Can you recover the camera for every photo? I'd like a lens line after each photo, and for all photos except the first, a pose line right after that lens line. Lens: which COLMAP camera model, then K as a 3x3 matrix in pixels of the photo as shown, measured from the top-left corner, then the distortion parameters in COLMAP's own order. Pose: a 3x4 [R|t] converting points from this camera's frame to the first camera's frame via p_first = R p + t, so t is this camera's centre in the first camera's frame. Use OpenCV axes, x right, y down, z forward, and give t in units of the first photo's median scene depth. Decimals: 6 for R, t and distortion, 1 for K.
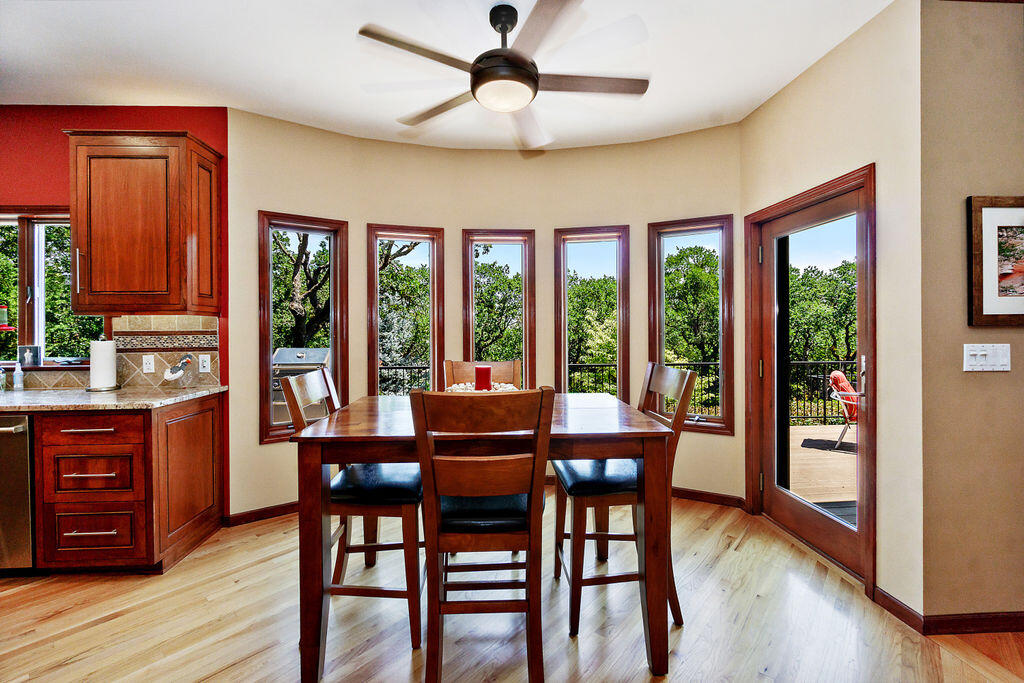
lens RADIAL K [[442.7, 0, 503.5], [0, 442.7, 328.6], [0, 0, 1]] dist [-0.008848, 0.001885]
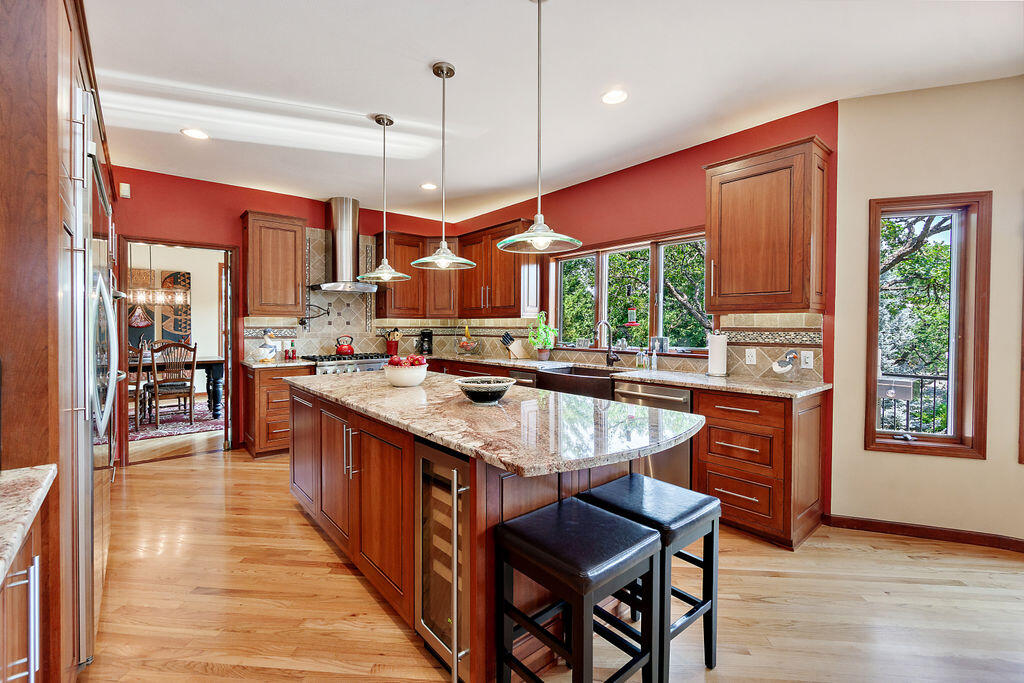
lens RADIAL K [[442.7, 0, 505.4], [0, 442.7, 329.7], [0, 0, 1]] dist [-0.008848, 0.001885]
pose [[0.596726, 0.018419, -0.802234, -0.283221], [-0.011540, 0.999830, 0.014372, 0.002655], [0.802362, 0.000682, 0.596837, -0.186063]]
